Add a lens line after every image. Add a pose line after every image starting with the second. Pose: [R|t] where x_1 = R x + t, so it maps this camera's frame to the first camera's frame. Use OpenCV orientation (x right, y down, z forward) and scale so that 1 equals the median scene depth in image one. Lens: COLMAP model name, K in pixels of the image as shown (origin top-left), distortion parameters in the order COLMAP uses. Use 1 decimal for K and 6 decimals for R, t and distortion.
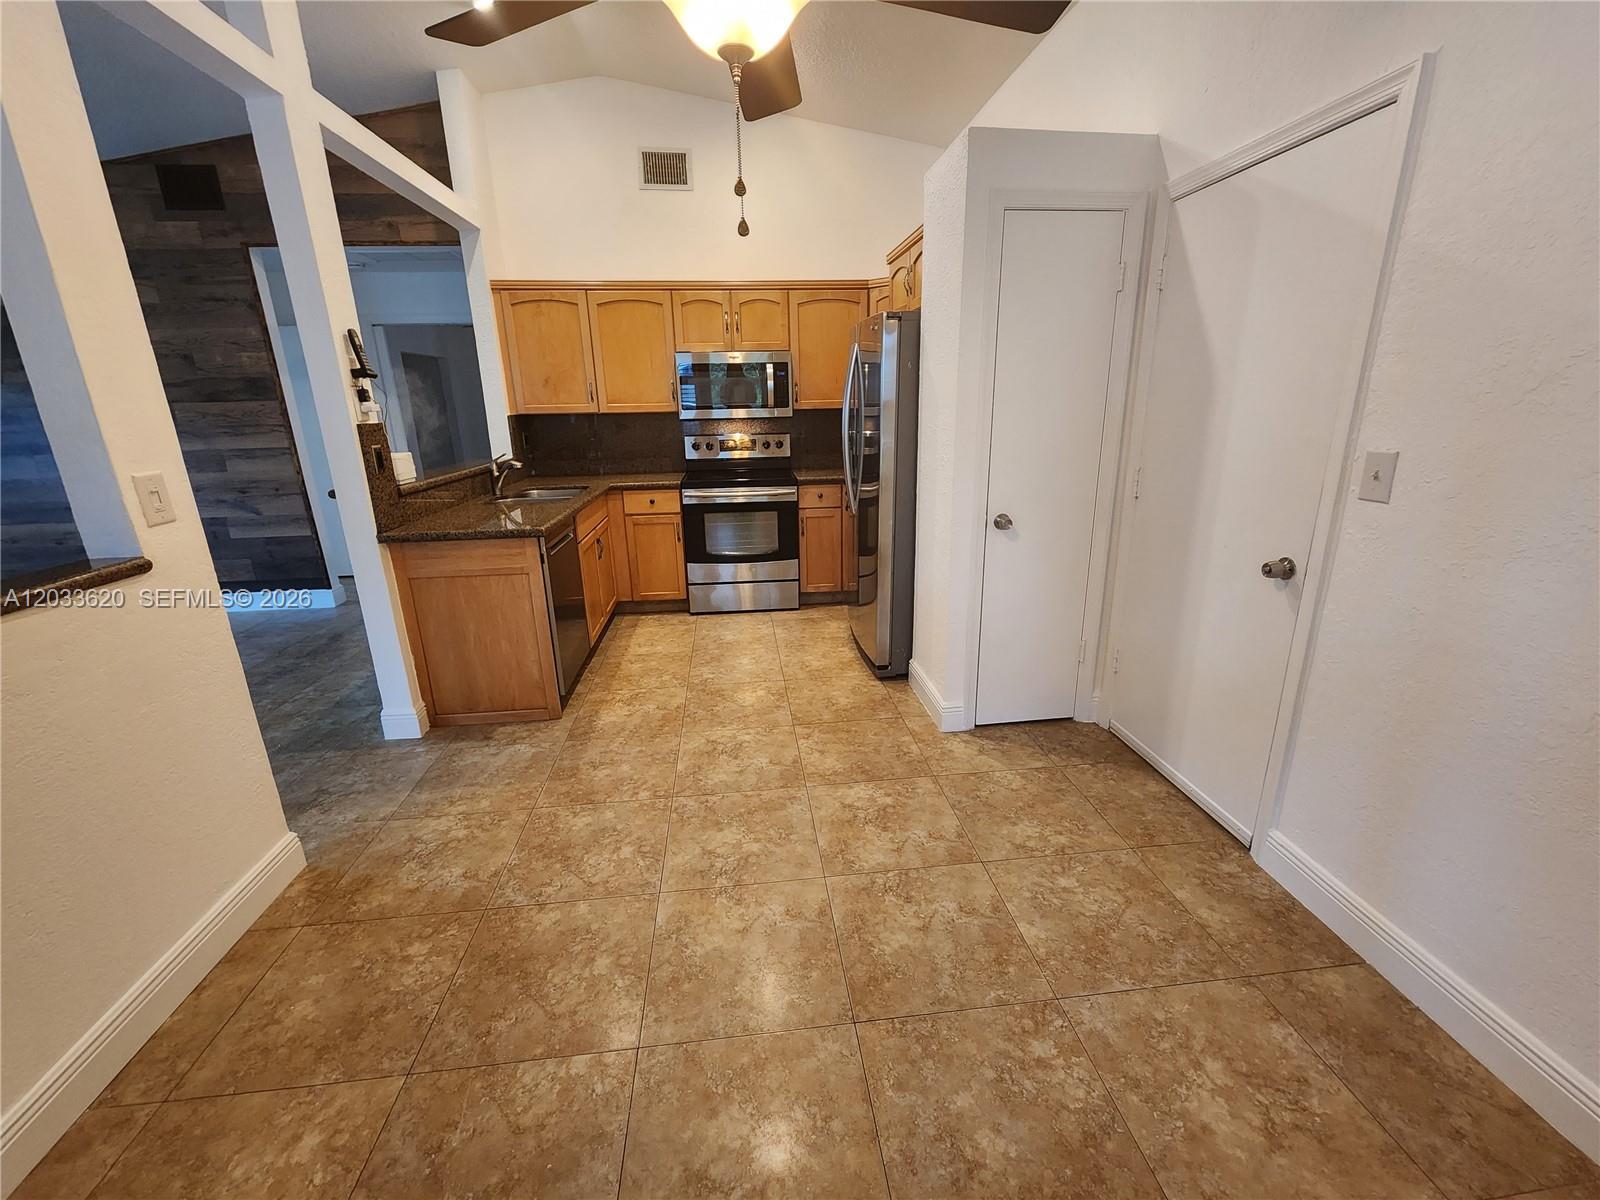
lens RADIAL K [[640.0, 0, 805.6], [0, 640.0, 597.9], [0, 0, 1]] dist [-0.010527, -0.001742]
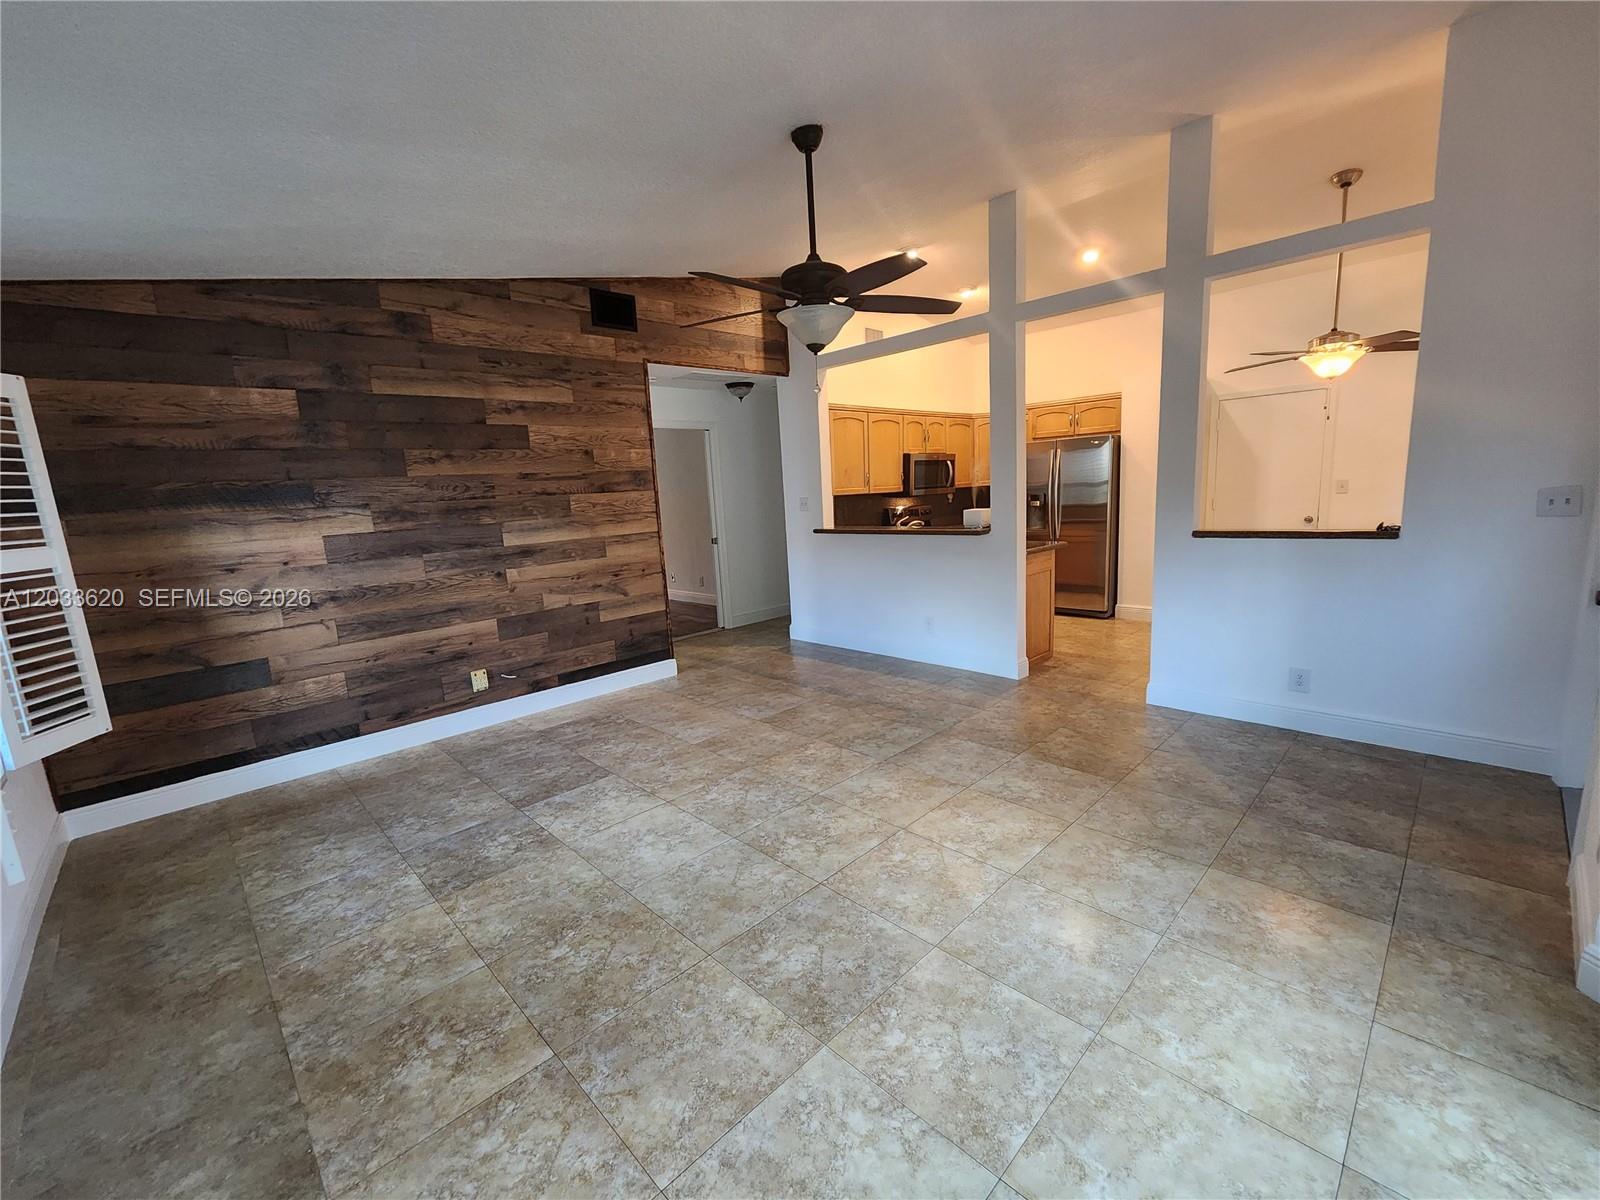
lens RADIAL K [[640.0, 0, 813.7], [0, 640.0, 601.6], [0, 0, 1]] dist [-0.010527, -0.001742]
pose [[0.809536, -0.125384, 0.573524, -1.282206], [0.213292, 0.972986, -0.088349, 0.041232], [-0.546953, 0.193850, 0.814411, -0.041786]]
